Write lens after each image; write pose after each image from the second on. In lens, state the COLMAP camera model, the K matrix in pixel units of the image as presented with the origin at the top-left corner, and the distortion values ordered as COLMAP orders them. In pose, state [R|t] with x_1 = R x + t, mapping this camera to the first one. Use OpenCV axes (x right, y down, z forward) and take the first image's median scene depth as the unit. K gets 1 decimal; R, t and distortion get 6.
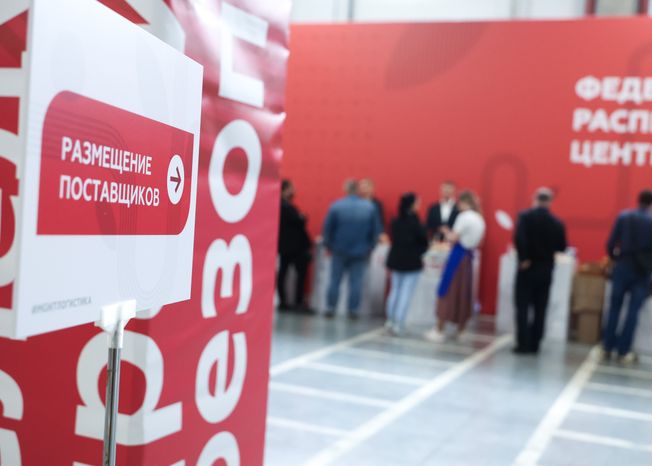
lens RADIAL K [[843.3, 0, 325.4], [0, 843.3, 235.8], [0, 0, 1]] dist [0.013997, 0.000000]
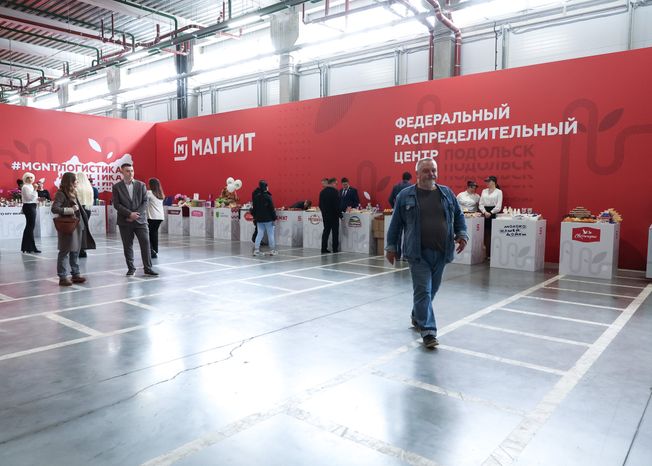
lens RADIAL K [[480.2, 0, 331.3], [0, 480.2, 234.4], [0, 0, 1]] dist [0.008278, -0.005249]
pose [[0.958633, -0.035036, -0.282481, 1.886087], [0.041655, 0.998979, 0.017460, 0.202463], [0.281581, -0.028505, 0.959114, -0.340613]]
